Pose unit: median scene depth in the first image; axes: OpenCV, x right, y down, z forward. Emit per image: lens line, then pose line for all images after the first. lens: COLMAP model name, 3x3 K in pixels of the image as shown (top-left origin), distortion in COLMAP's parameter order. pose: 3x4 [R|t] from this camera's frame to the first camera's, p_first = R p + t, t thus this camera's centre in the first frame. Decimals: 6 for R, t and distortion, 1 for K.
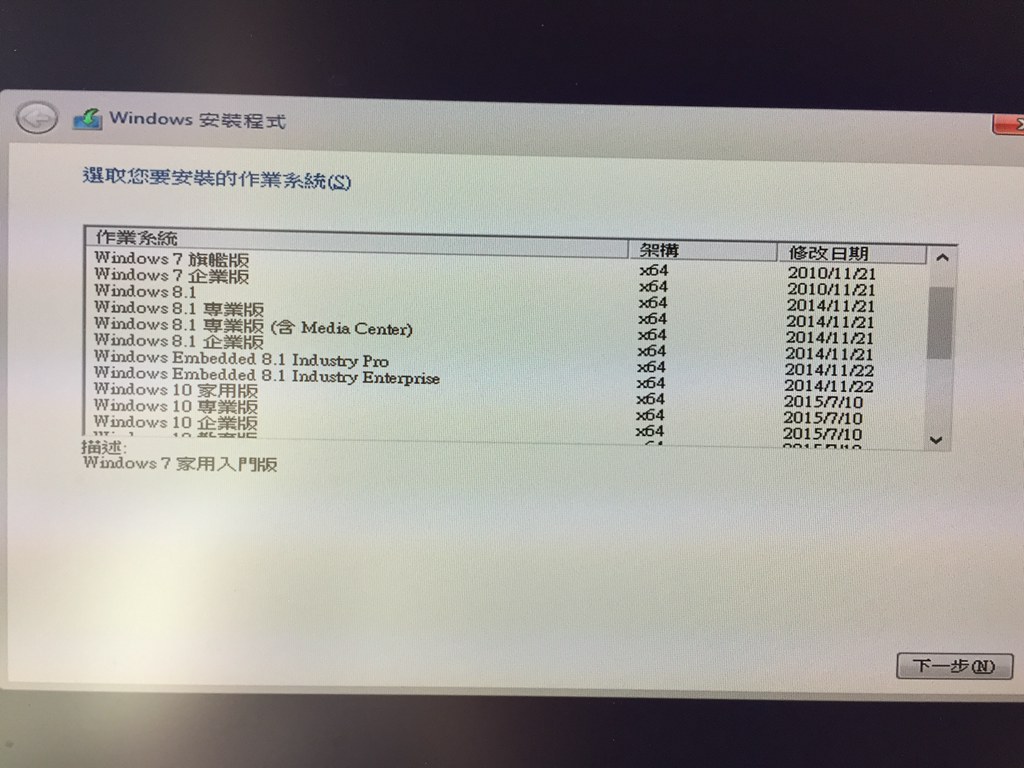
lens RADIAL K [[872.1, 0, 511.0], [0, 872.1, 383.7], [0, 0, 1]] dist [0.016160, -0.036110]
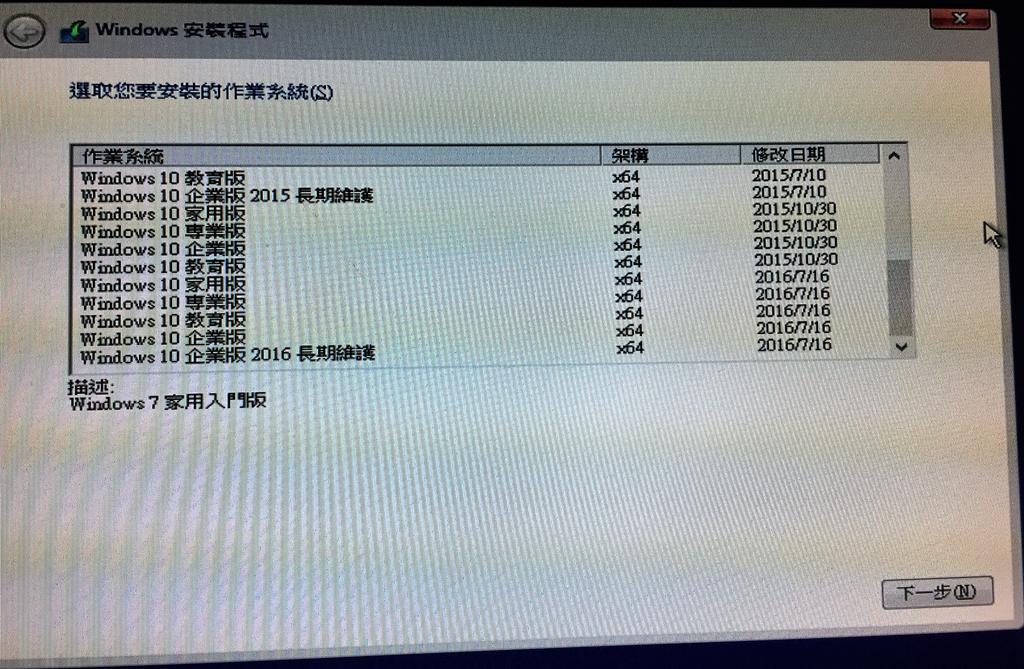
lens RADIAL K [[846.2, 0, 531.8], [0, 846.2, 335.9], [0, 0, 1]] dist [0.018995, -0.033190]
pose [[0.998235, -0.038528, 0.045187, -0.002864], [0.041933, 0.996150, -0.076987, 0.138716], [-0.042046, 0.078746, 0.996008, 0.004424]]
